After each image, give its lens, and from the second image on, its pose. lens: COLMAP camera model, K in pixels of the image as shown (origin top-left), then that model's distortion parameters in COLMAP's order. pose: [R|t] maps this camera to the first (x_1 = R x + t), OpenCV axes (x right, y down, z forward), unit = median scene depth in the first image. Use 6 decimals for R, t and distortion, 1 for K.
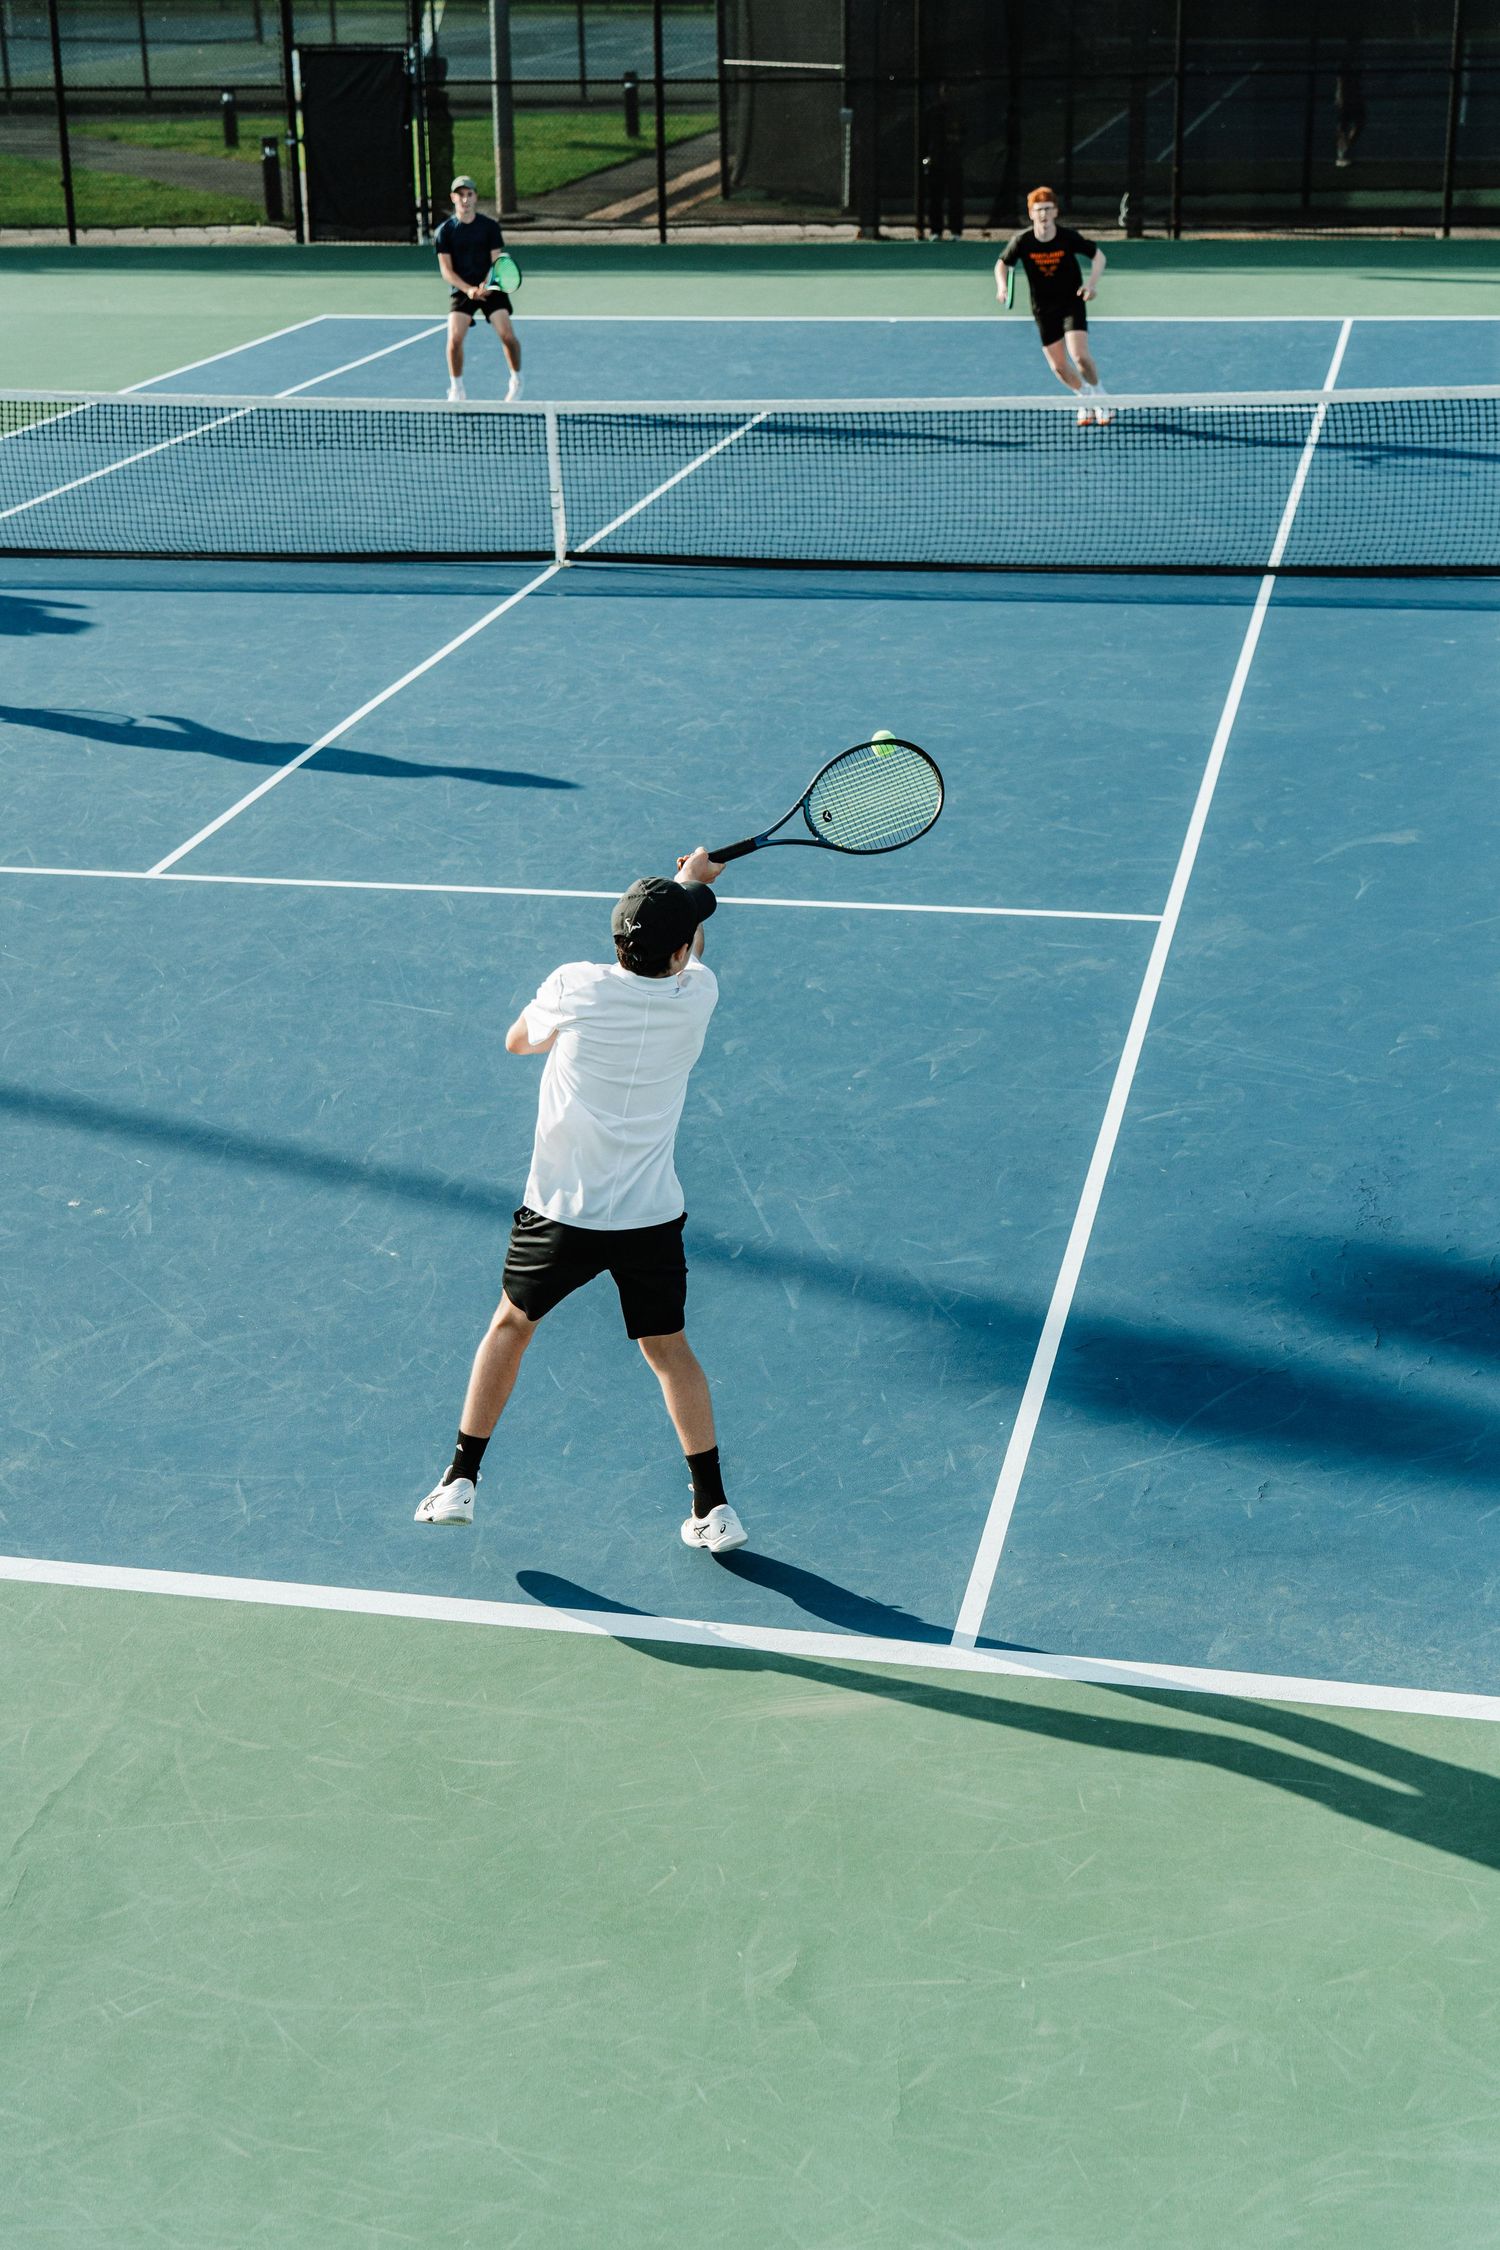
lens RADIAL K [[3067.6, 0, 696.1], [0, 3067.6, 1122.8], [0, 0, 1]] dist [-0.008034, 0.144372]
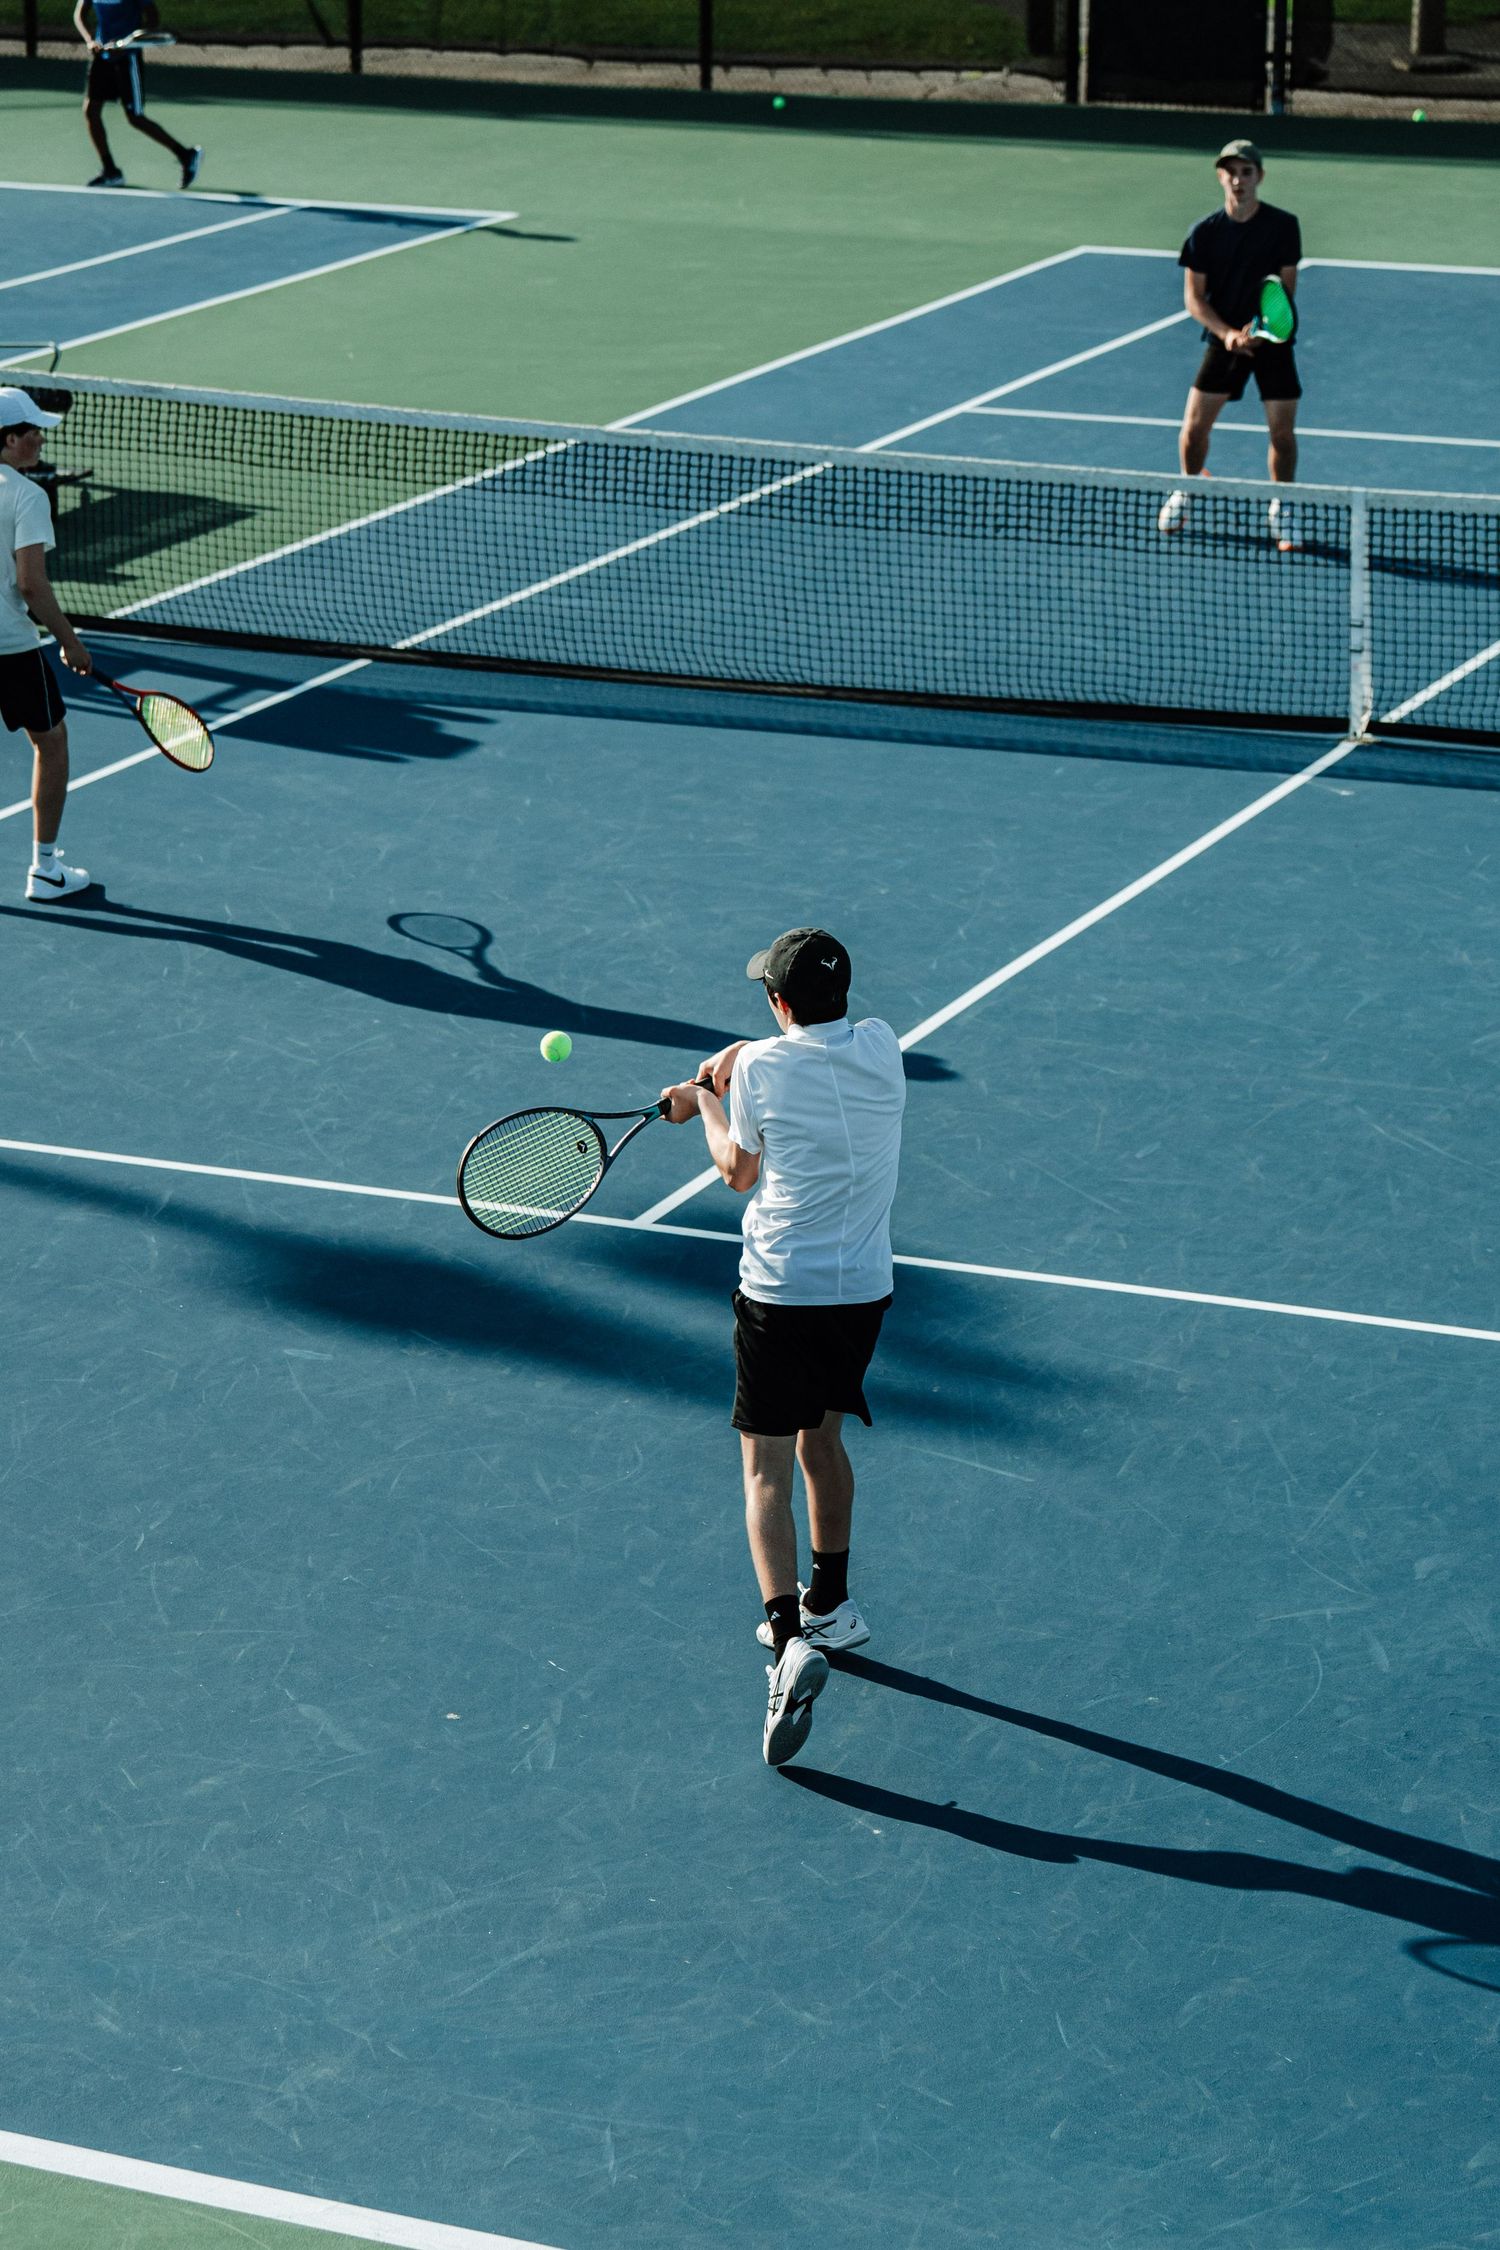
lens RADIAL K [[5696.7, 0, 750.0], [0, 5696.7, 1125.0], [0, 0, 1]] dist [0.009519, -0.144520]
pose [[0.979601, 0.073947, -0.186852, 0.102410], [-0.086607, 0.994403, -0.060515, -0.036019], [0.181331, 0.075463, 0.980522, -0.300468]]
